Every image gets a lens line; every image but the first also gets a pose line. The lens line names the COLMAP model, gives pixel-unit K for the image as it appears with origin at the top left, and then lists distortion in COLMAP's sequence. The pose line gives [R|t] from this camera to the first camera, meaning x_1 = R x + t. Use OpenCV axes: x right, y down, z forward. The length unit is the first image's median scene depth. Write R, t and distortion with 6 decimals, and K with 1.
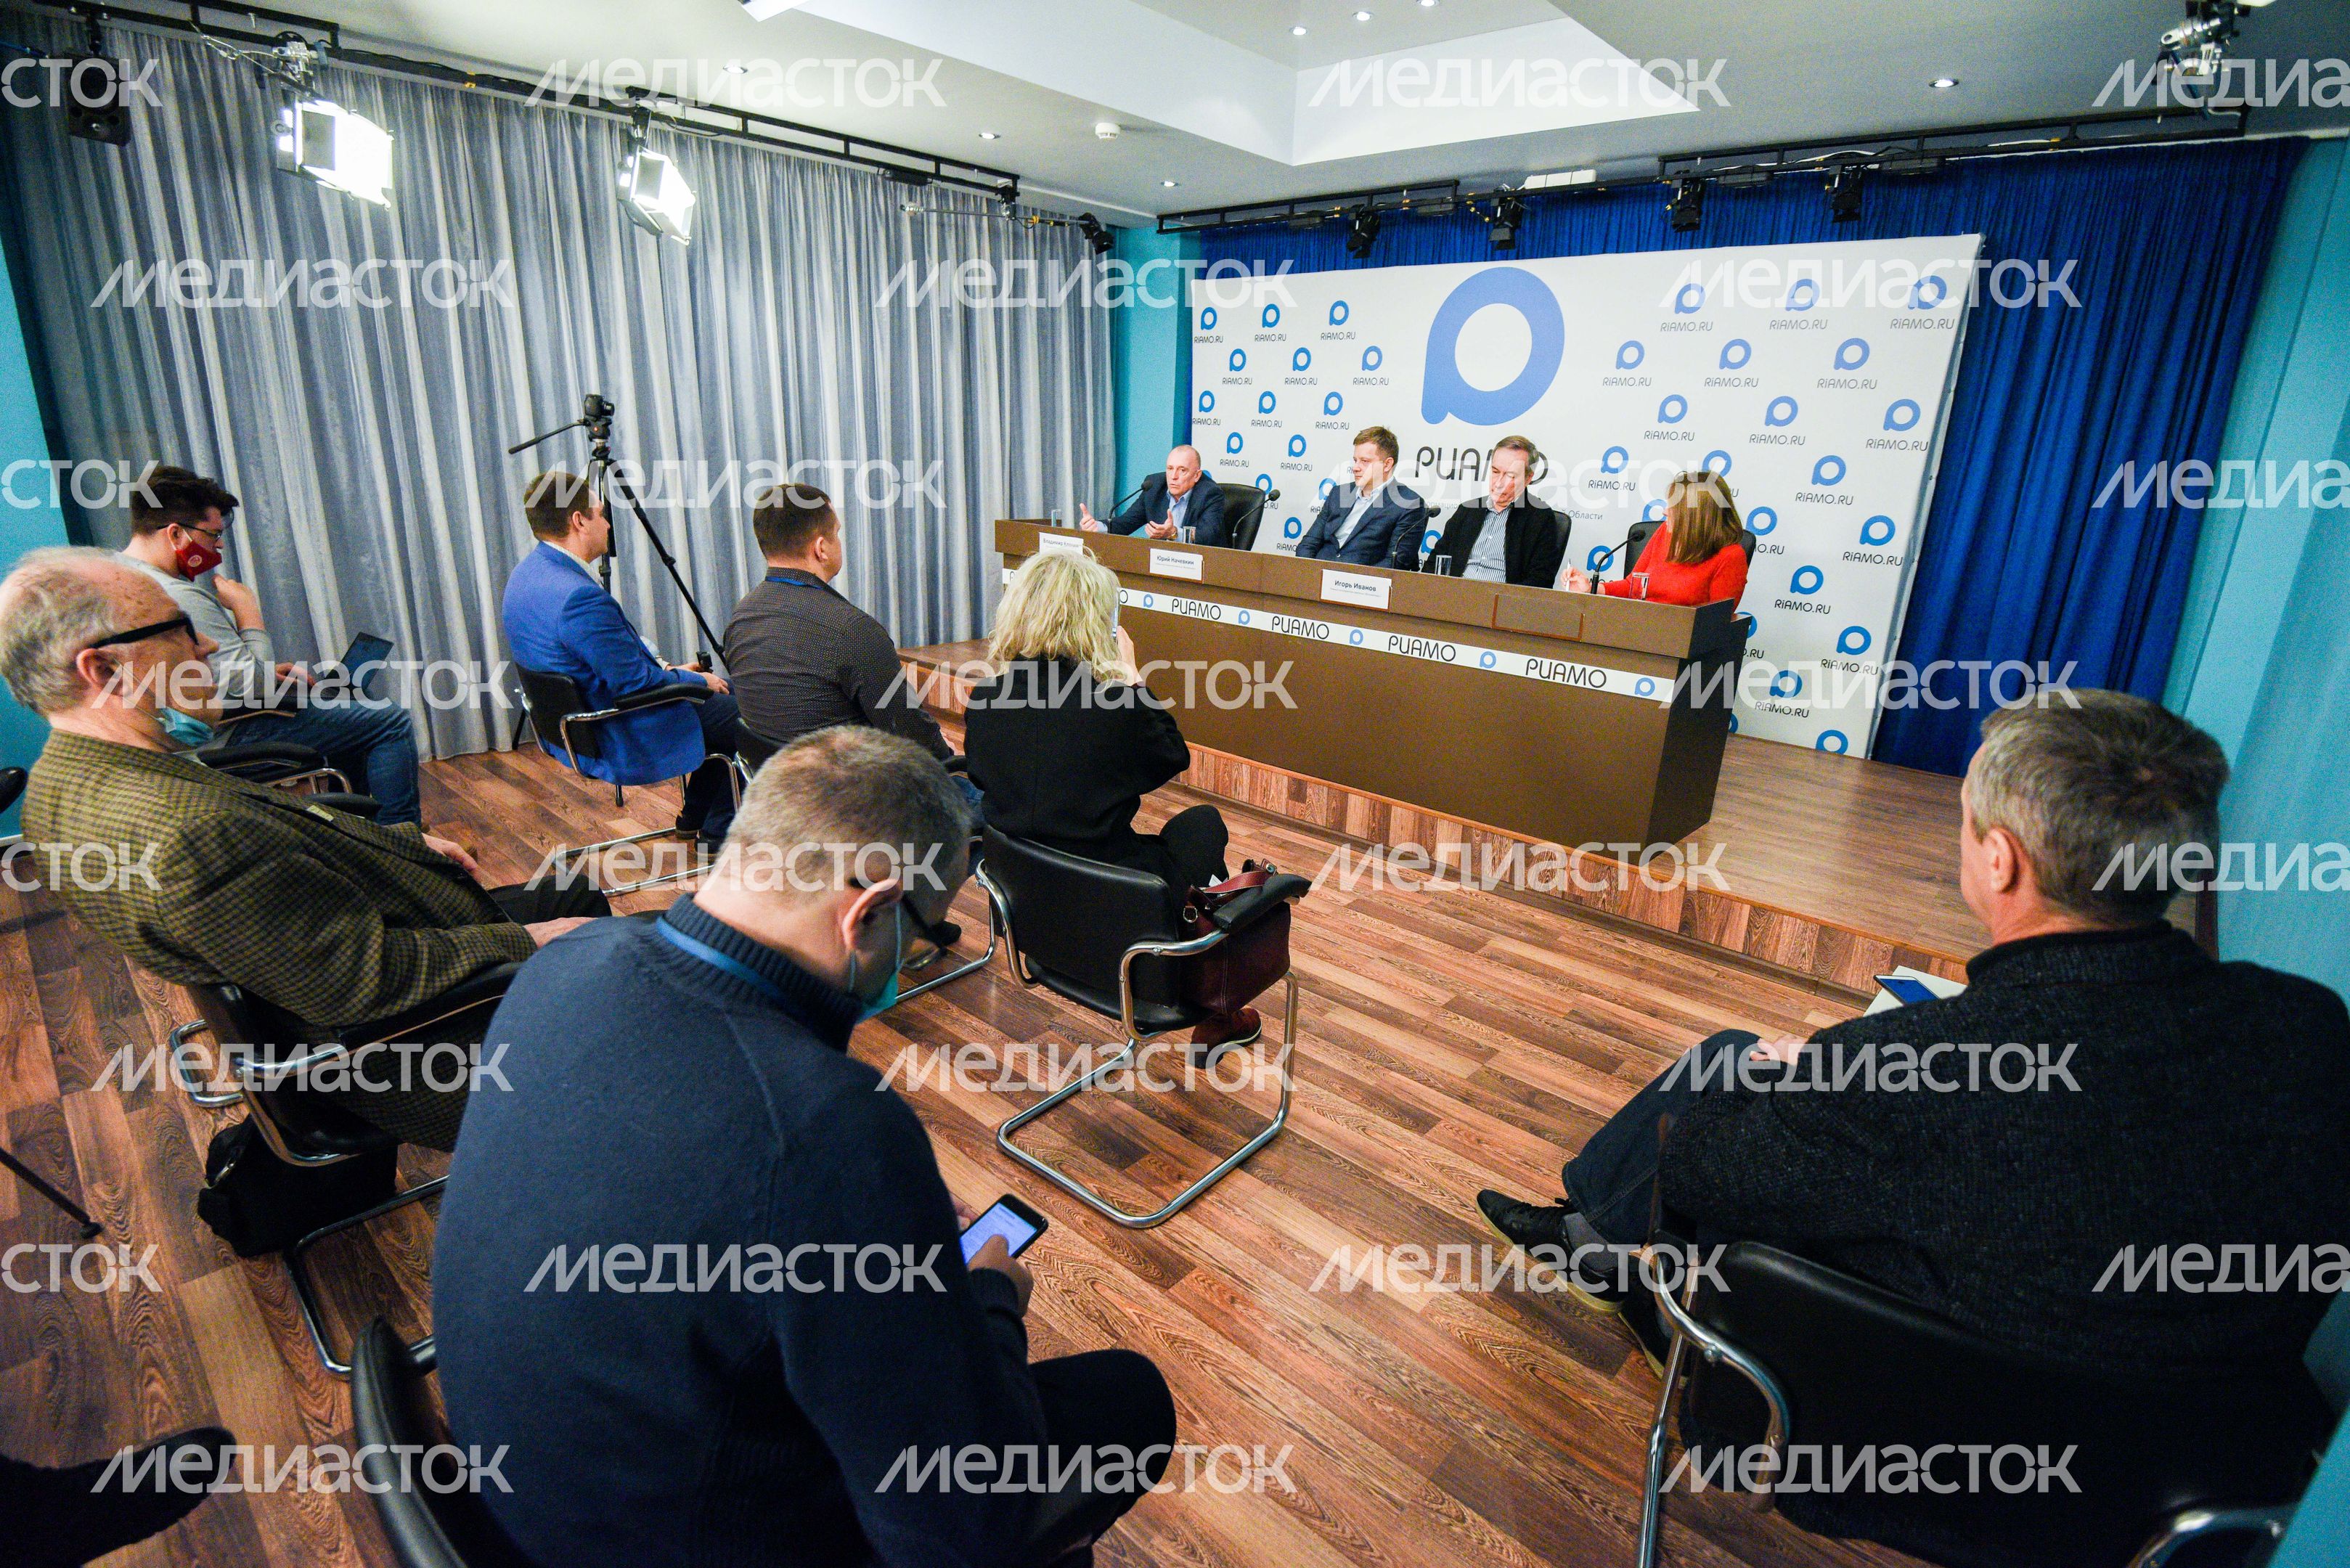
lens RADIAL K [[1110.5, 0, 1175.0], [0, 1110.5, 784.0], [0, 0, 1]] dist [0.005983, -0.029774]
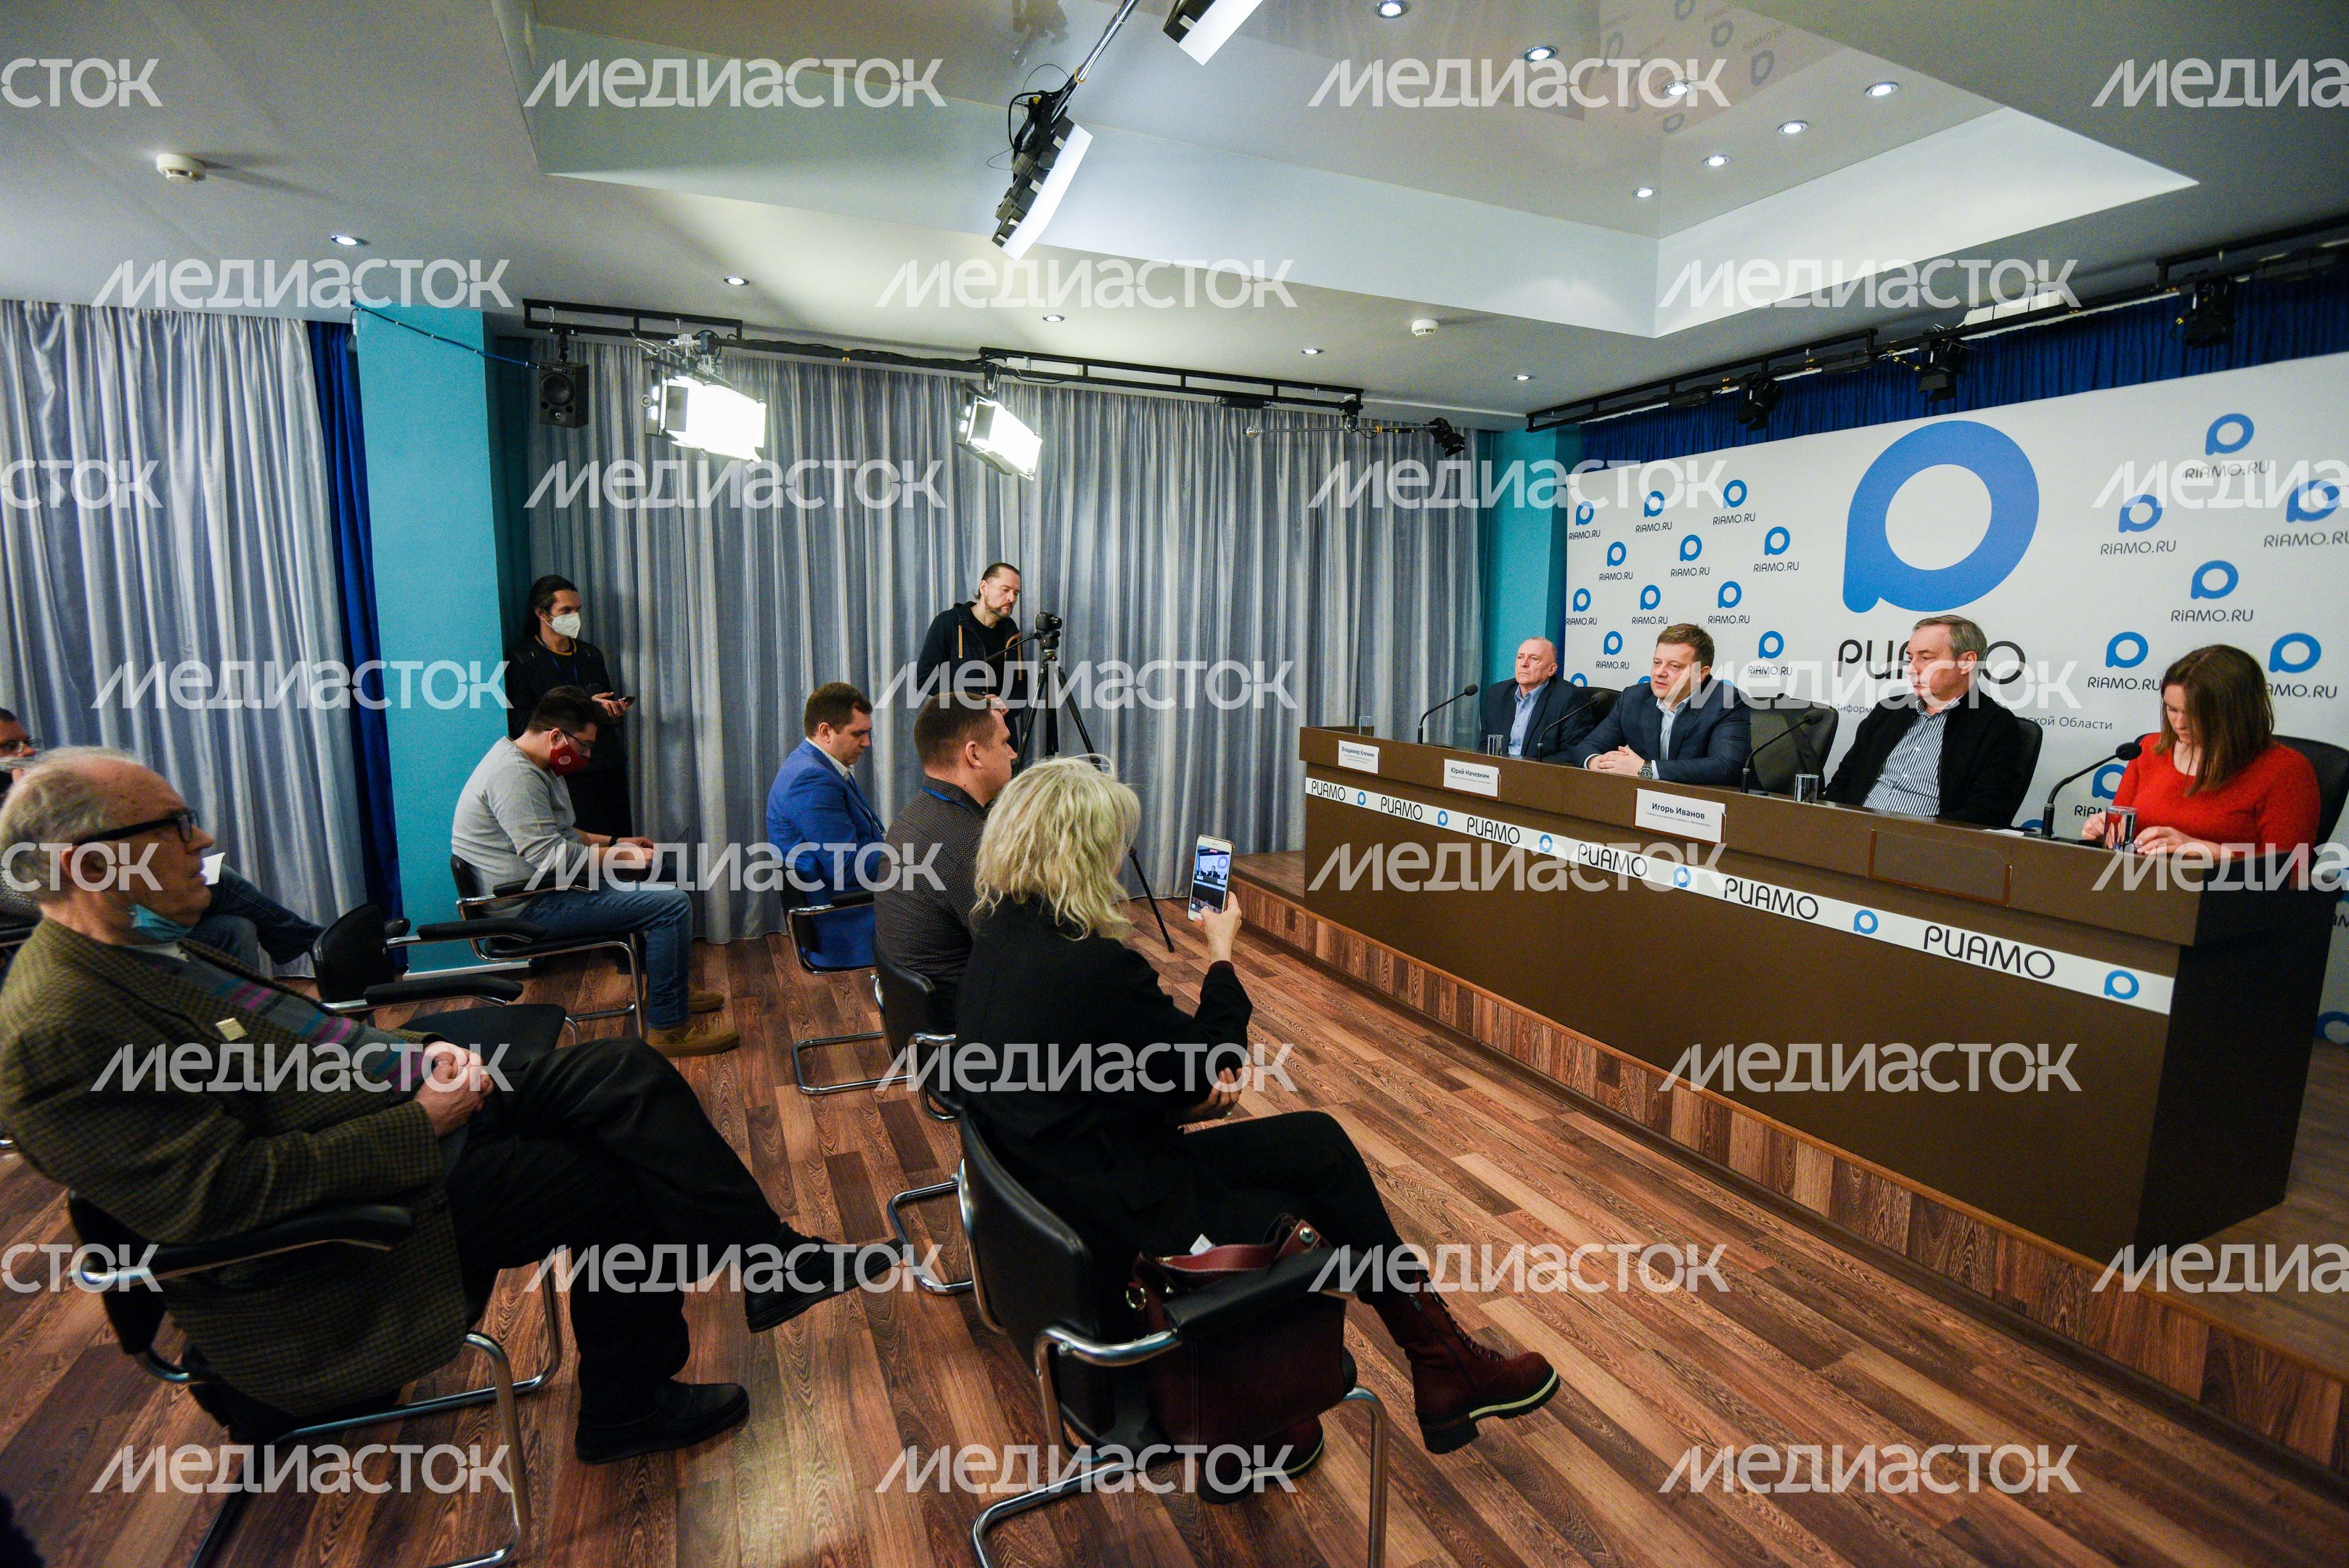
lens RADIAL K [[1084.2, 0, 1161.3], [0, 1084.2, 776.5], [0, 0, 1]] dist [-0.000513, -0.025882]
pose [[0.910261, 0.020855, -0.413509, 0.125165], [-0.098134, 0.981140, -0.166538, -0.035622], [0.402237, 0.192173, 0.895140, 0.153617]]
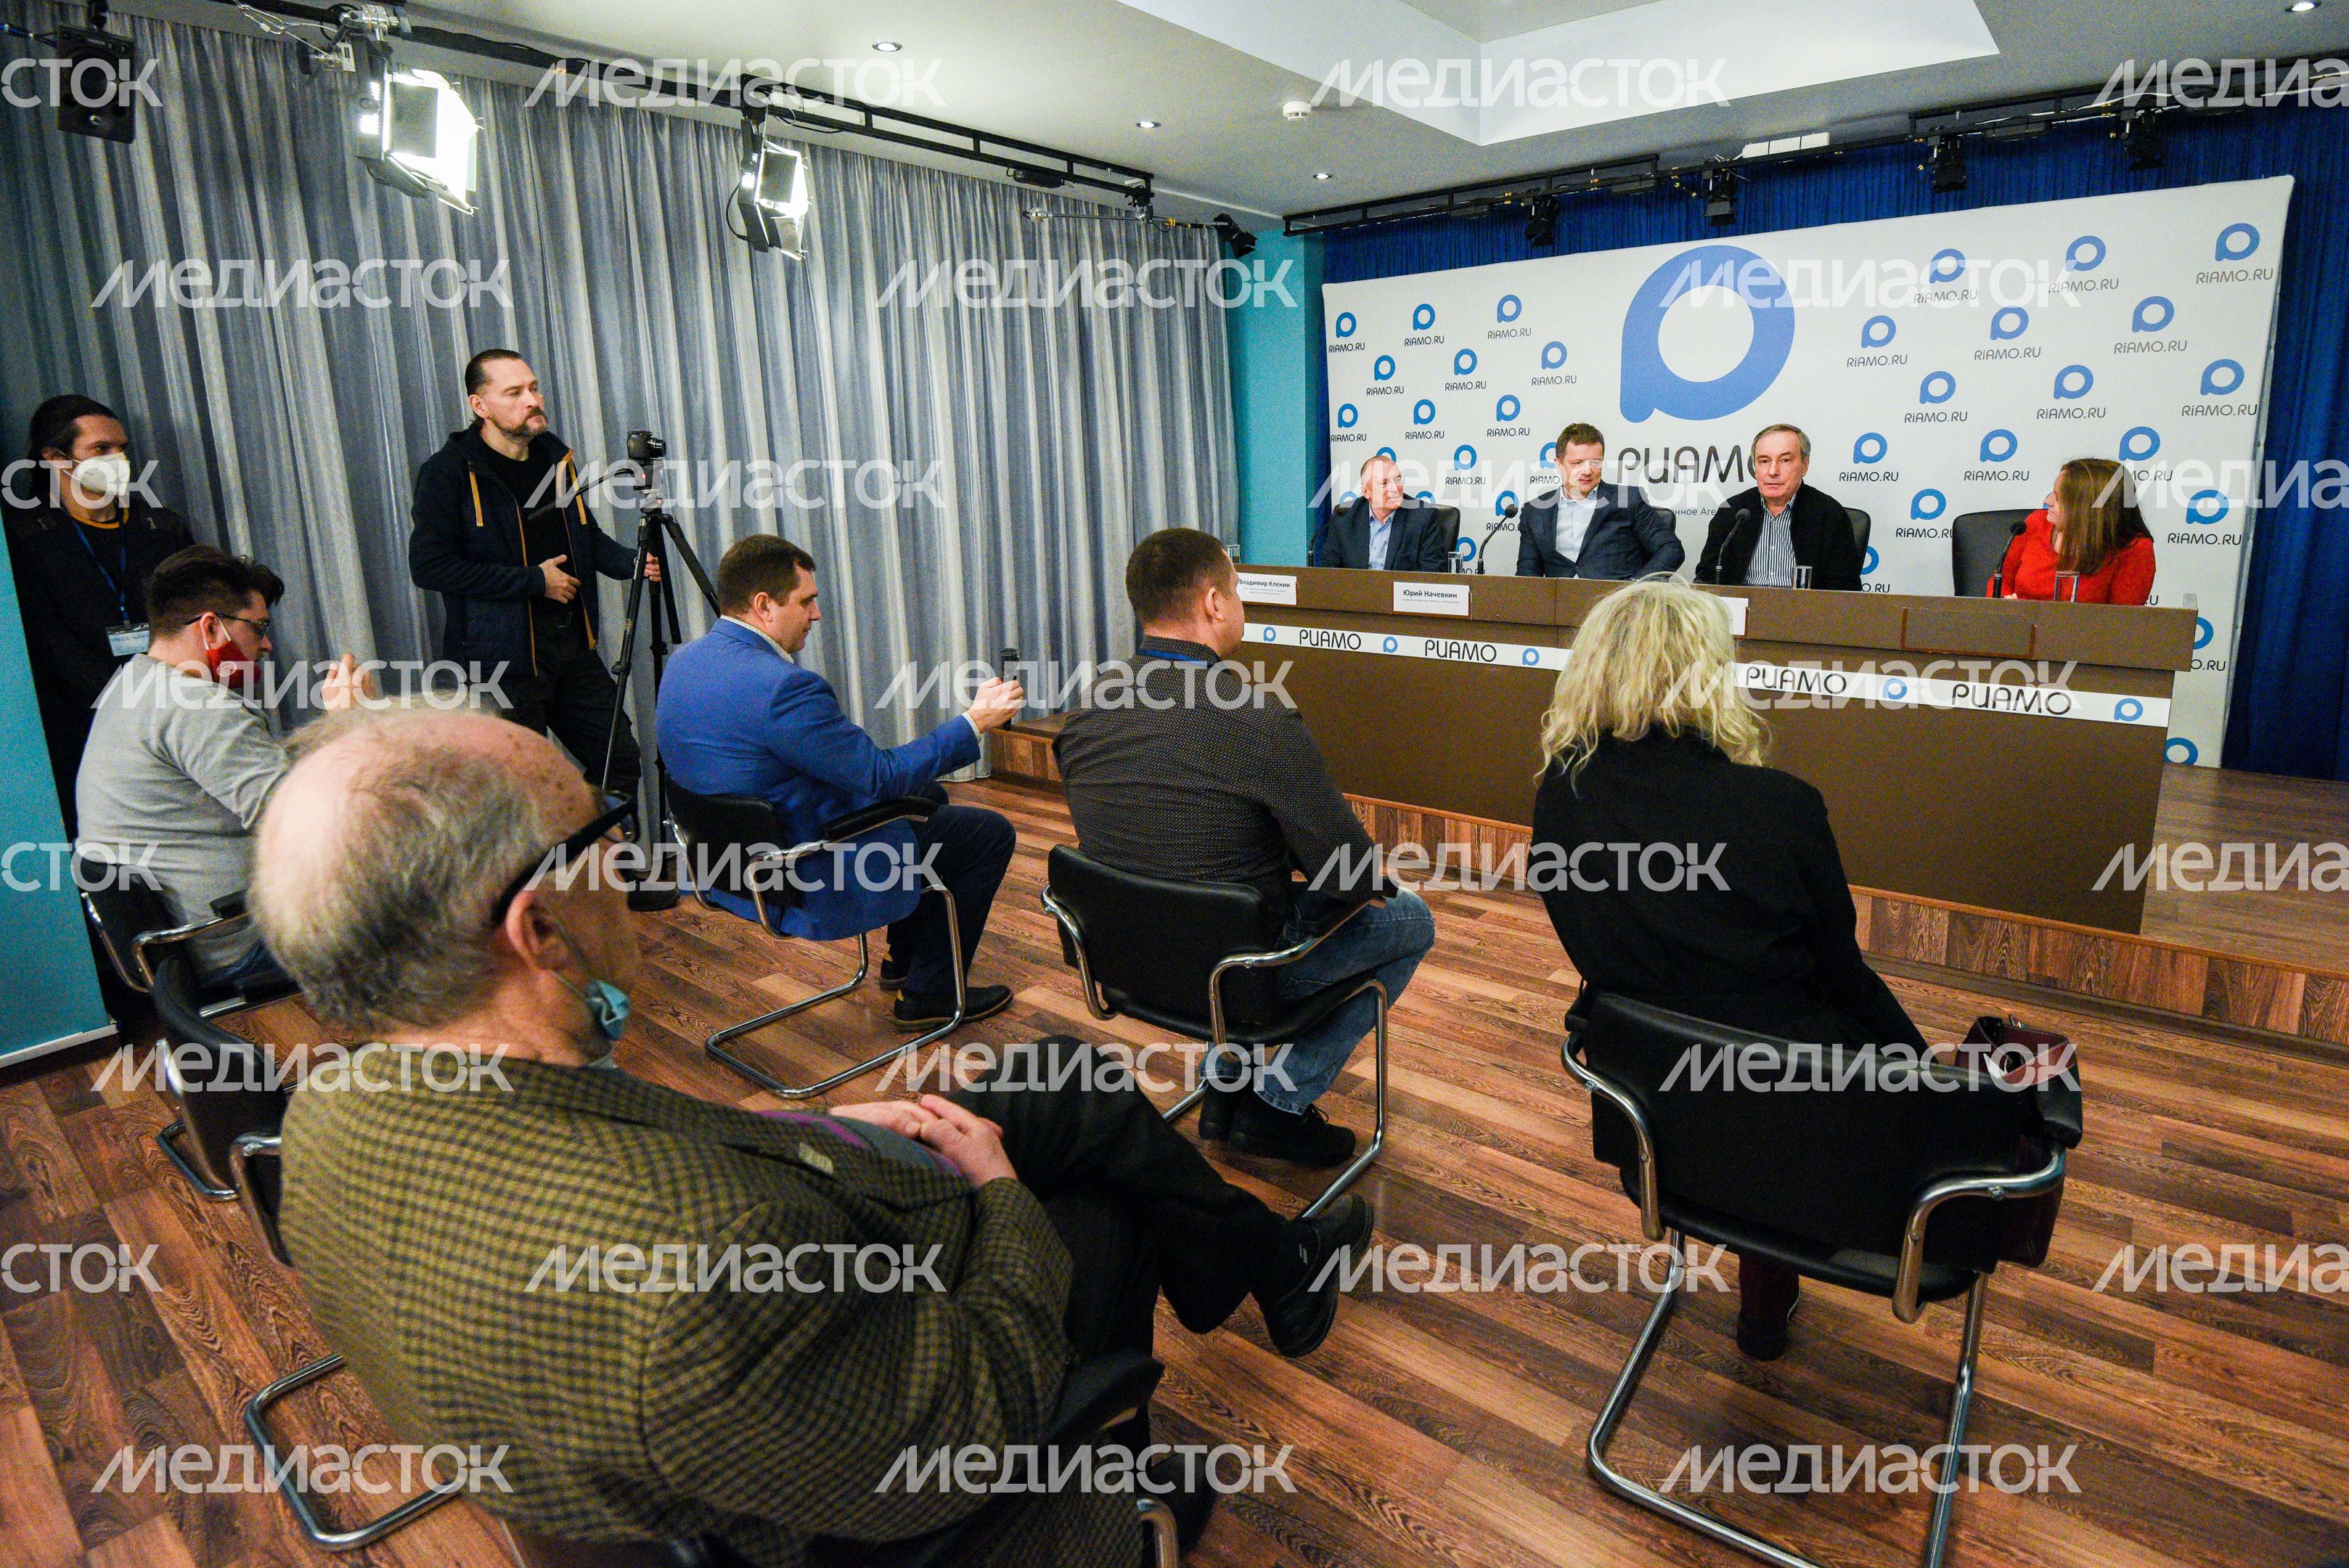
lens RADIAL K [[1205.8, 0, 1237.3], [0, 1205.8, 693.2], [0, 0, 1]] dist [-0.000409, -0.026786]
pose [[0.995625, -0.071889, 0.059681, -0.194528], [0.078416, 0.990221, -0.115383, -0.036326], [-0.050803, 0.119559, 0.991527, 0.128973]]
